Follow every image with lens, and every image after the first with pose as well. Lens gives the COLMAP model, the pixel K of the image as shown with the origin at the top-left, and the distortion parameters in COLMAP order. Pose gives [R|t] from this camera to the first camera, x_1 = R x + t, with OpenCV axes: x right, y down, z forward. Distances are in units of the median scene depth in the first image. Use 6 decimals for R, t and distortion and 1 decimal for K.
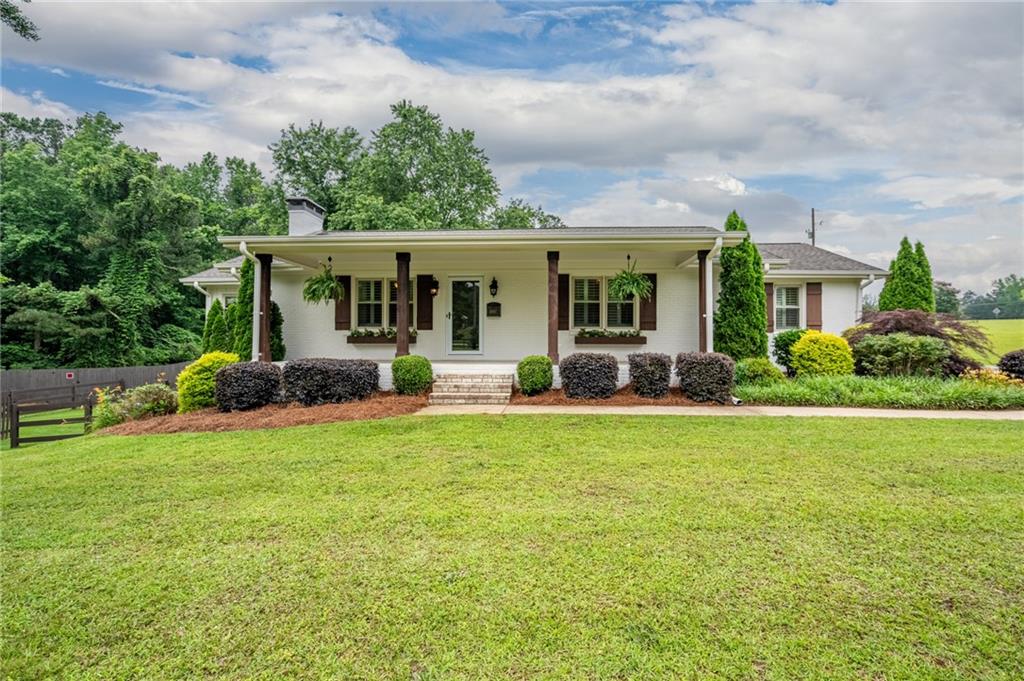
lens RADIAL K [[464.4, 0, 515.1], [0, 464.4, 339.4], [0, 0, 1]] dist [-0.001273, -0.001034]
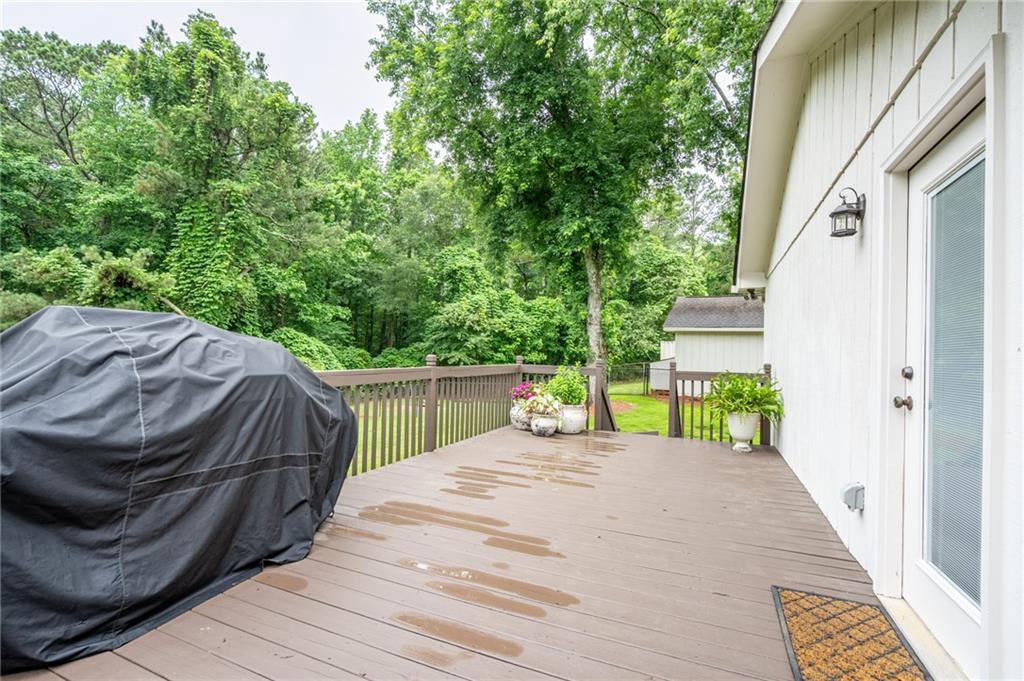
lens RADIAL K [[464.4, 0, 510.7], [0, 464.4, 343.3], [0, 0, 1]] dist [-0.001273, -0.001034]
pose [[0.940252, 0.021680, -0.339789, -0.207291], [-0.027863, 0.999523, -0.013325, -0.009587], [0.339338, 0.021996, 0.940407, 0.461703]]
